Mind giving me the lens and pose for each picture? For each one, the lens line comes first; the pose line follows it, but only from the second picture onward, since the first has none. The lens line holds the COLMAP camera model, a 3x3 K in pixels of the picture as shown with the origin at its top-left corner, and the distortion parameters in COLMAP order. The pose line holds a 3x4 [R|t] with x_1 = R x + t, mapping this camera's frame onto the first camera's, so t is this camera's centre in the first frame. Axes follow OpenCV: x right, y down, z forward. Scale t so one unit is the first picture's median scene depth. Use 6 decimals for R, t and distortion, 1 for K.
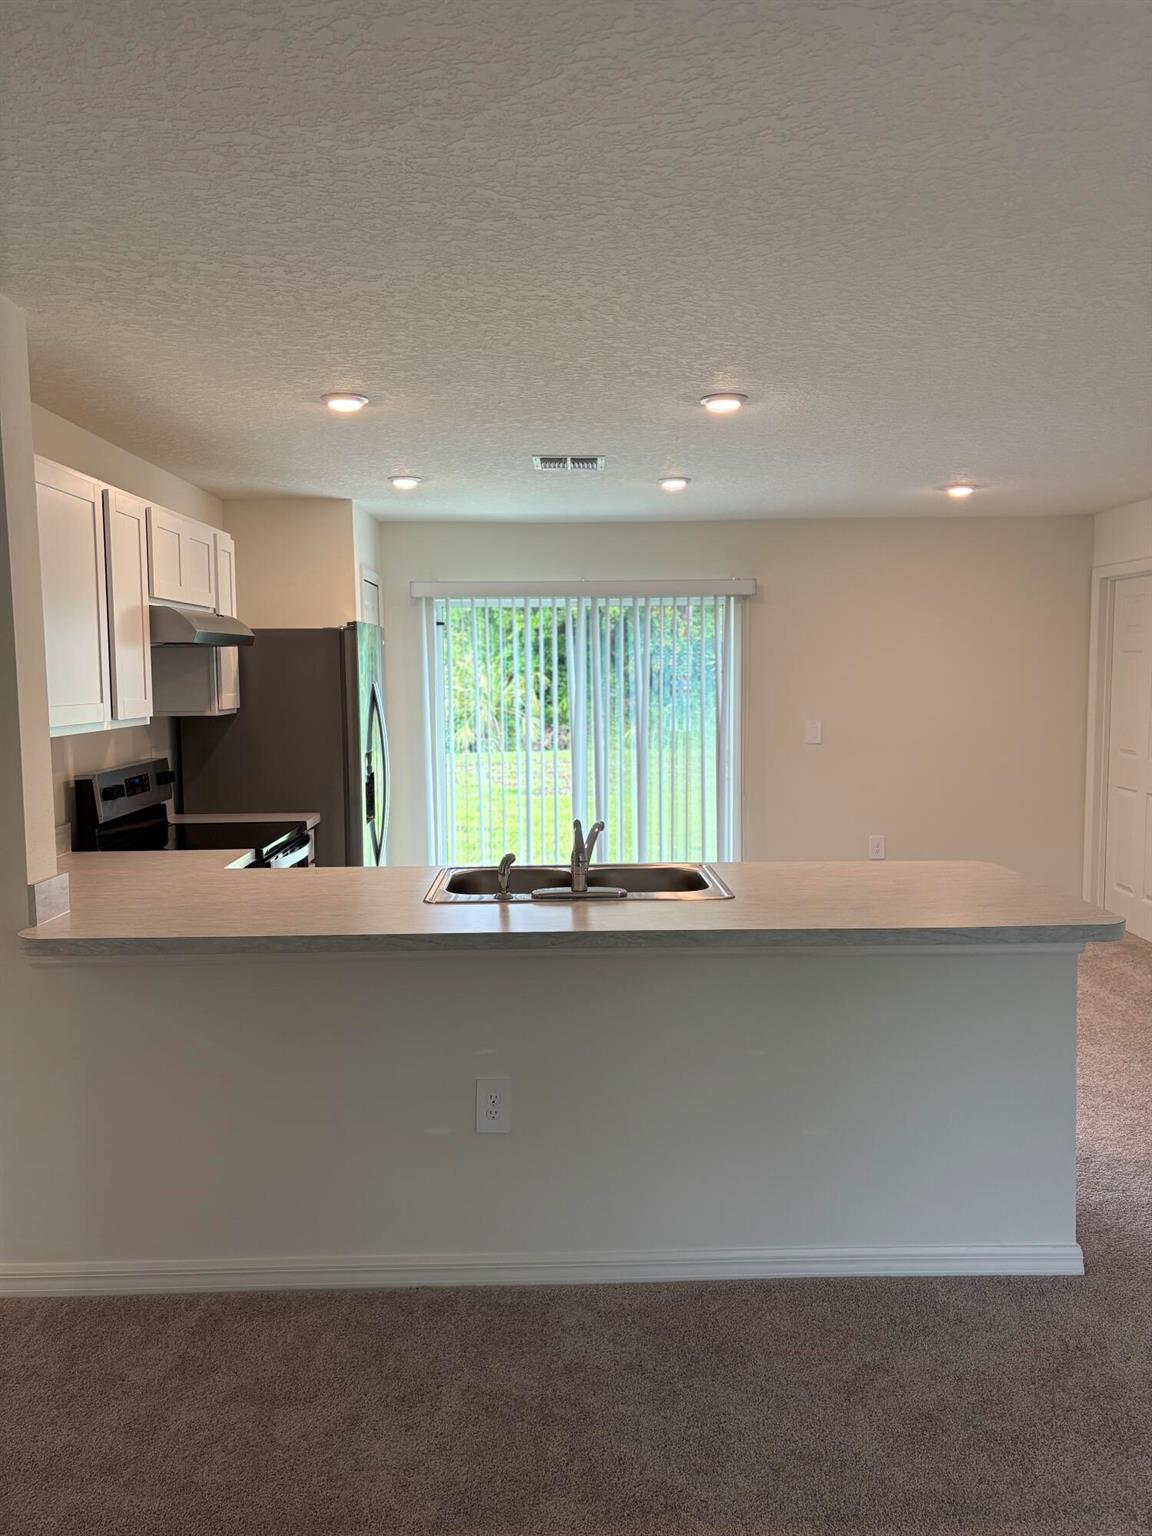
lens RADIAL K [[1154.8, 0, 570.4], [0, 1154.8, 772.2], [0, 0, 1]] dist [0.038587, -0.029415]
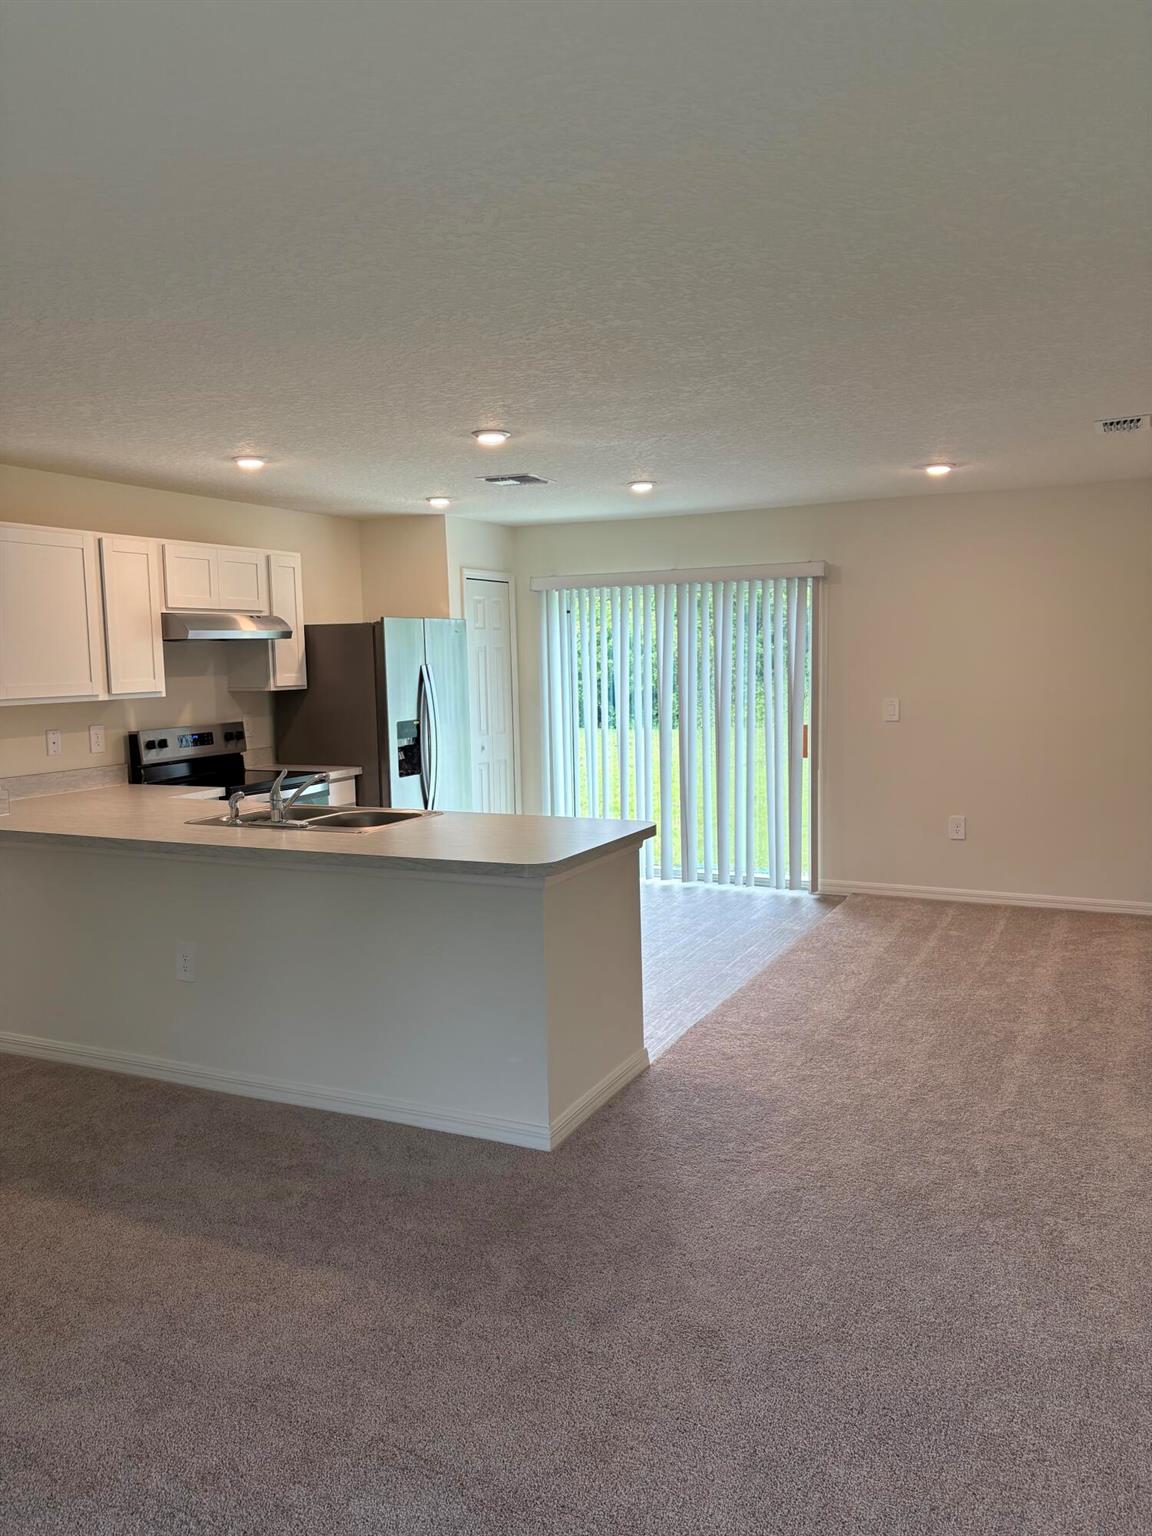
lens RADIAL K [[1154.8, 0, 579.6], [0, 1154.8, 771.3], [0, 0, 1]] dist [0.038587, -0.029415]
pose [[0.894101, 0.036444, -0.446380, 0.579081], [-0.026695, 0.999248, 0.028113, -0.002388], [0.447069, -0.013219, 0.894402, -0.040866]]
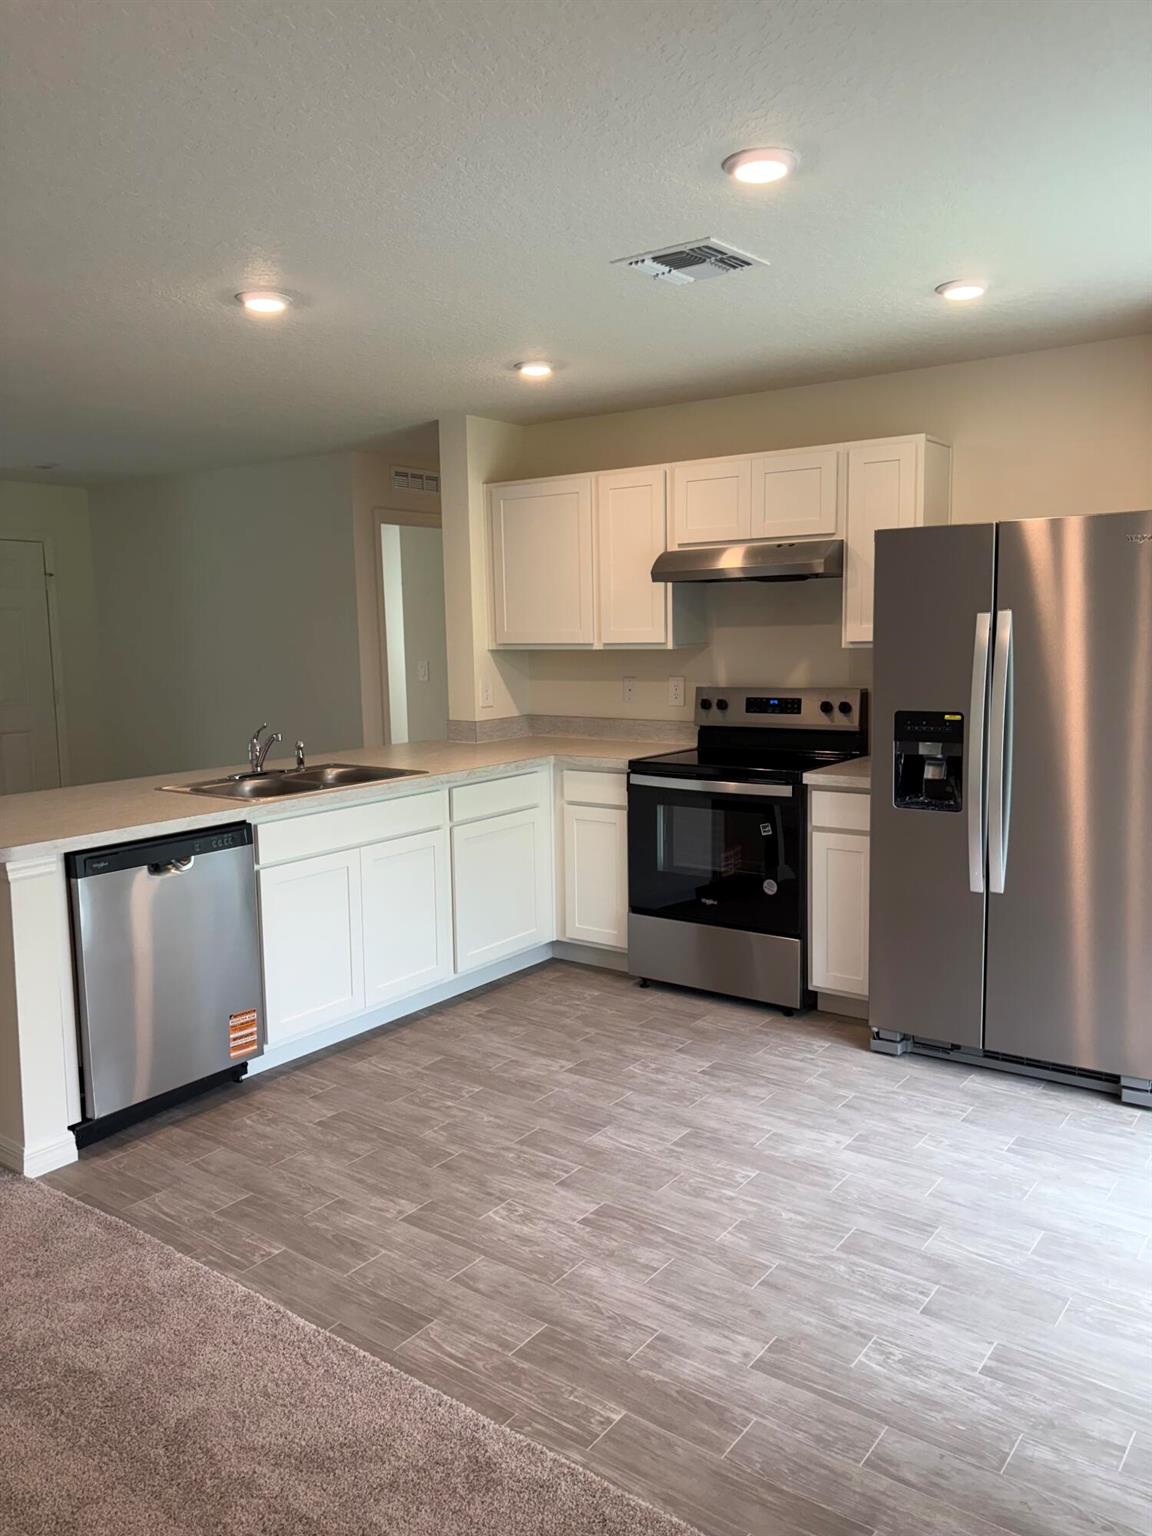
lens RADIAL K [[1154.8, 0, 571.6], [0, 1154.8, 771.4], [0, 0, 1]] dist [0.038587, -0.029415]
pose [[-0.607399, 0.123740, -0.784700, 0.537564], [-0.041928, 0.981424, 0.187216, -0.109251], [0.793289, 0.146616, -0.590928, 1.308743]]
